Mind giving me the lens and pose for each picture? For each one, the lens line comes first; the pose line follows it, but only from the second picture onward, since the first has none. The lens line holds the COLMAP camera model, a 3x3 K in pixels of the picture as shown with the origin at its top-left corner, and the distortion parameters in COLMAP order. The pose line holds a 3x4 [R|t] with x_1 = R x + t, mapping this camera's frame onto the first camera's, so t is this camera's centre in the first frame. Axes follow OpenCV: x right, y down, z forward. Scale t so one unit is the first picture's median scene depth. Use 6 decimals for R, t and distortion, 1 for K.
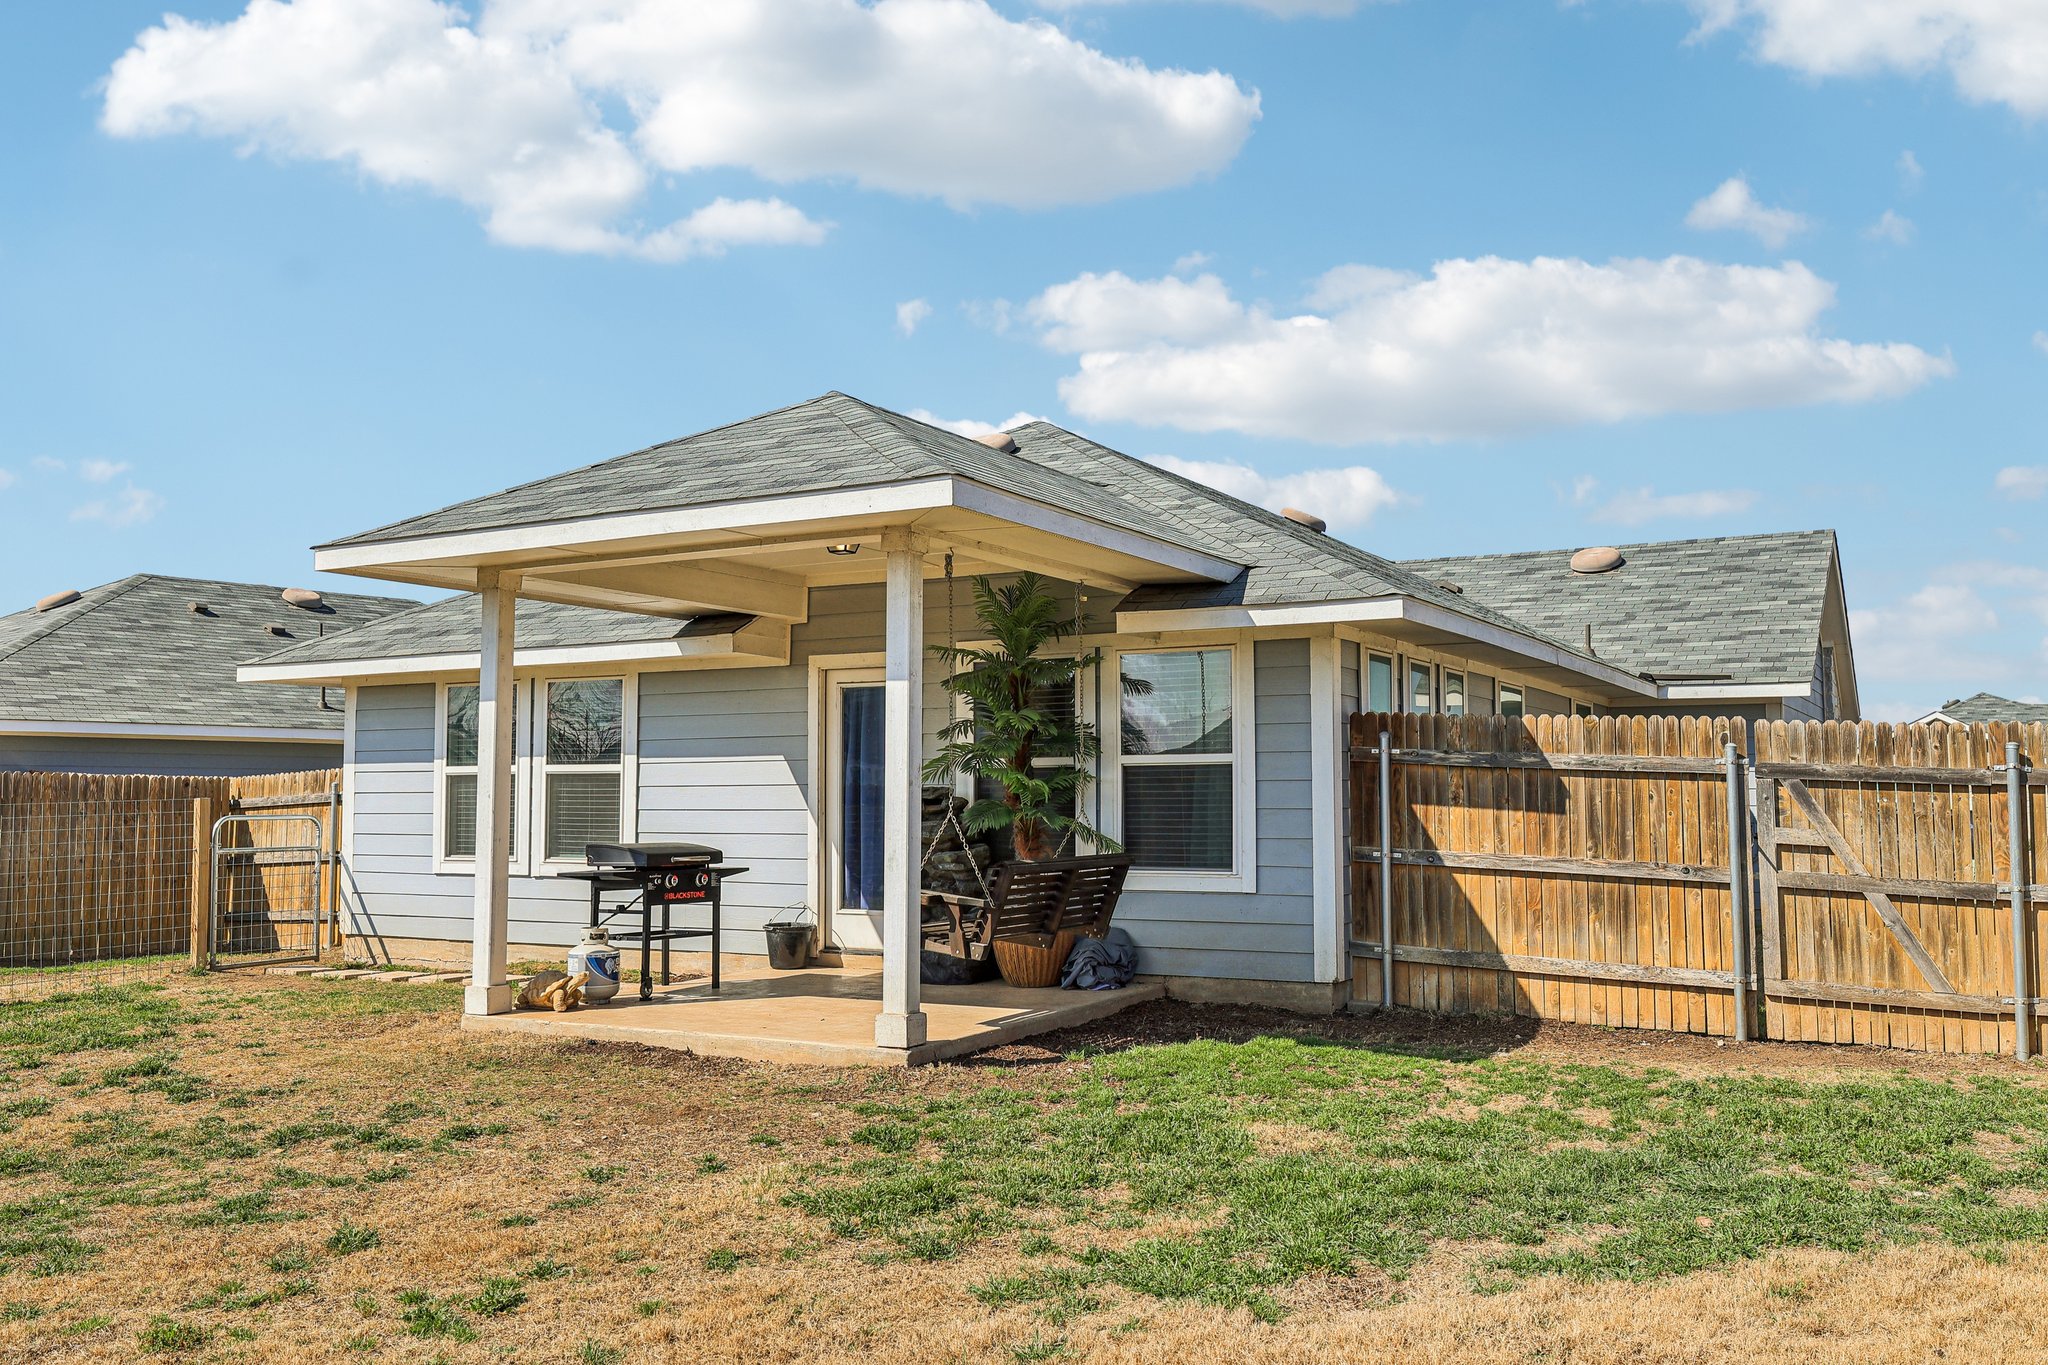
lens RADIAL K [[1711.3, 0, 1024.0], [0, 1711.3, 682.5], [0, 0, 1]] dist [-0.001436, 0.001762]
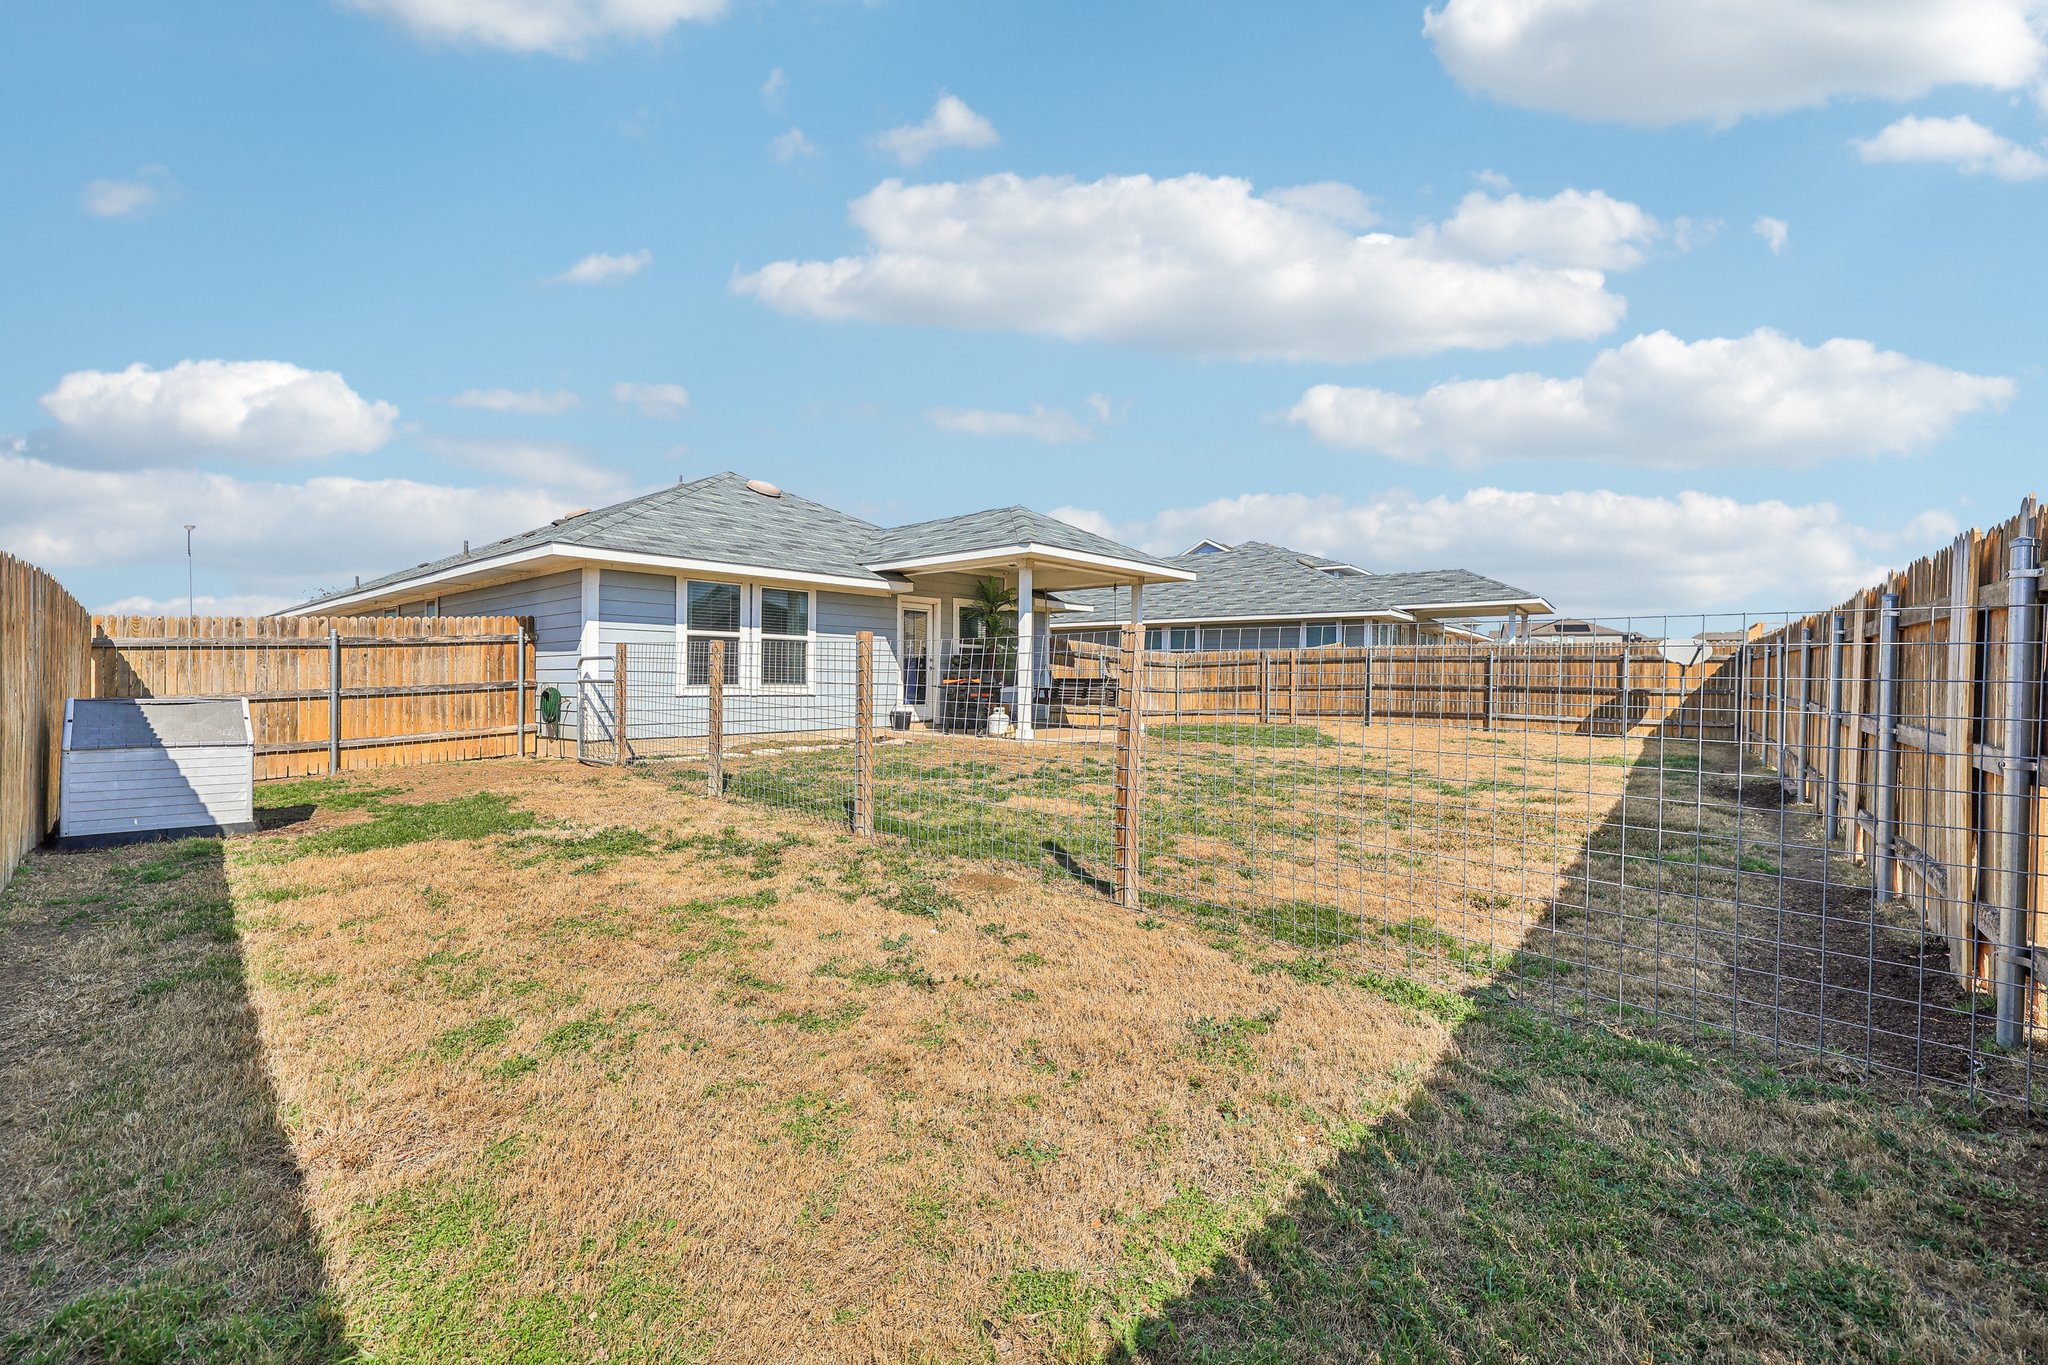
lens RADIAL K [[856.6, 0, 1024.0], [0, 856.6, 682.5], [0, 0, 1]] dist [-0.001122, -0.000106]
pose [[0.215448, 0.001105, 0.976515, -1.423299], [-0.073623, 0.997172, 0.015115, 0.085280], [-0.973736, -0.075150, 0.214920, 0.694074]]
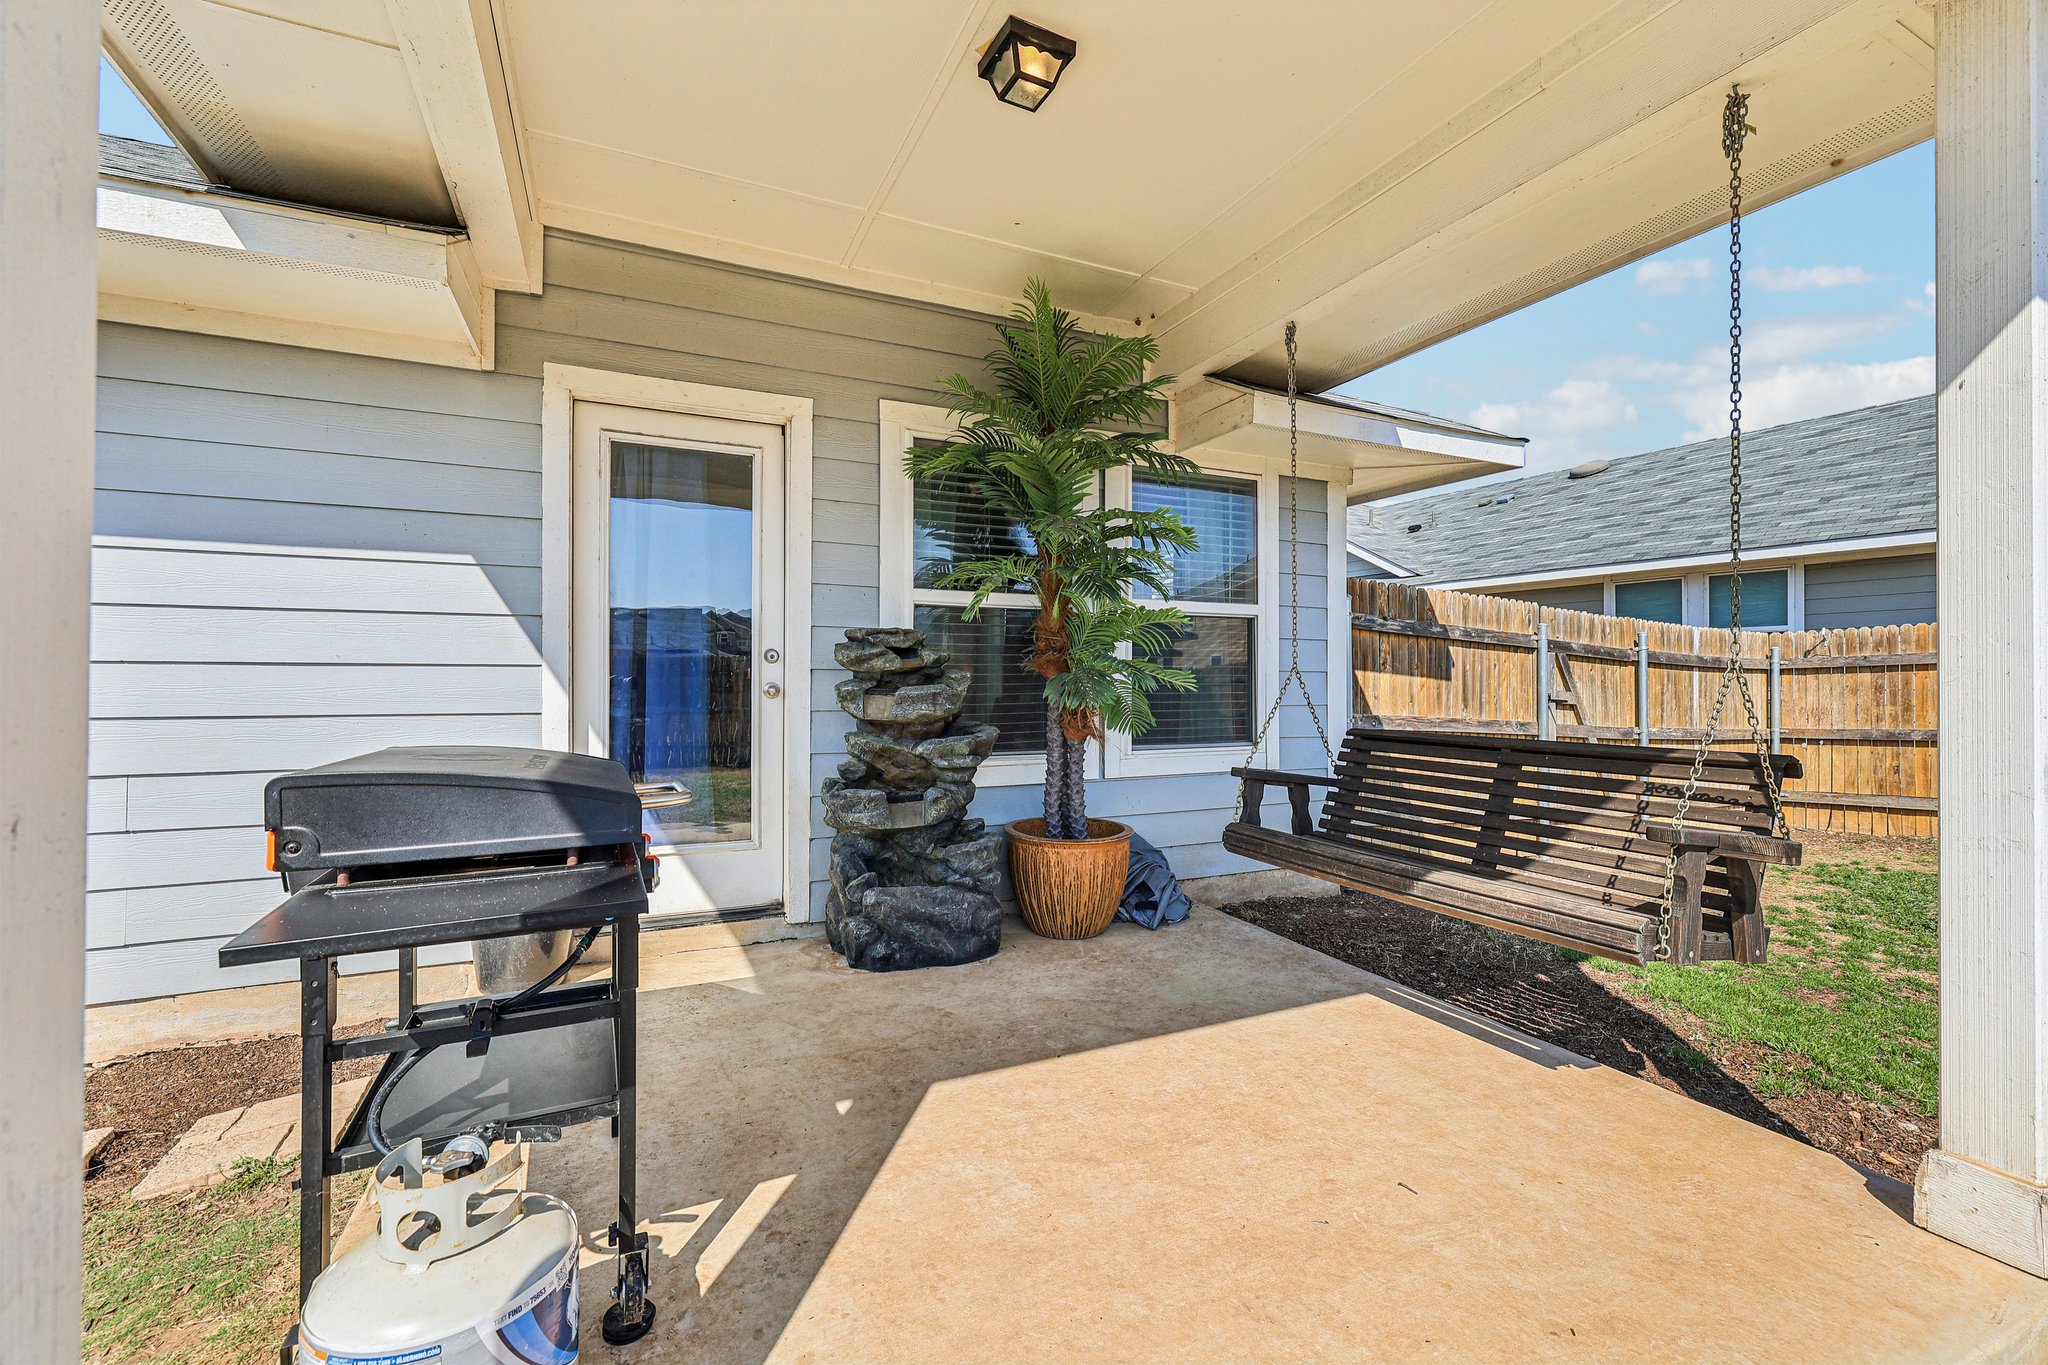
lens RADIAL K [[853.1, 0, 1024.0], [0, 853.1, 682.5], [0, 0, 1]] dist [-0.003191, -0.000539]
pose [[0.591053, 0.006048, 0.806610, -0.289564], [-0.058775, 0.997637, 0.035587, 0.073289], [-0.804488, -0.068443, 0.590012, 0.868916]]
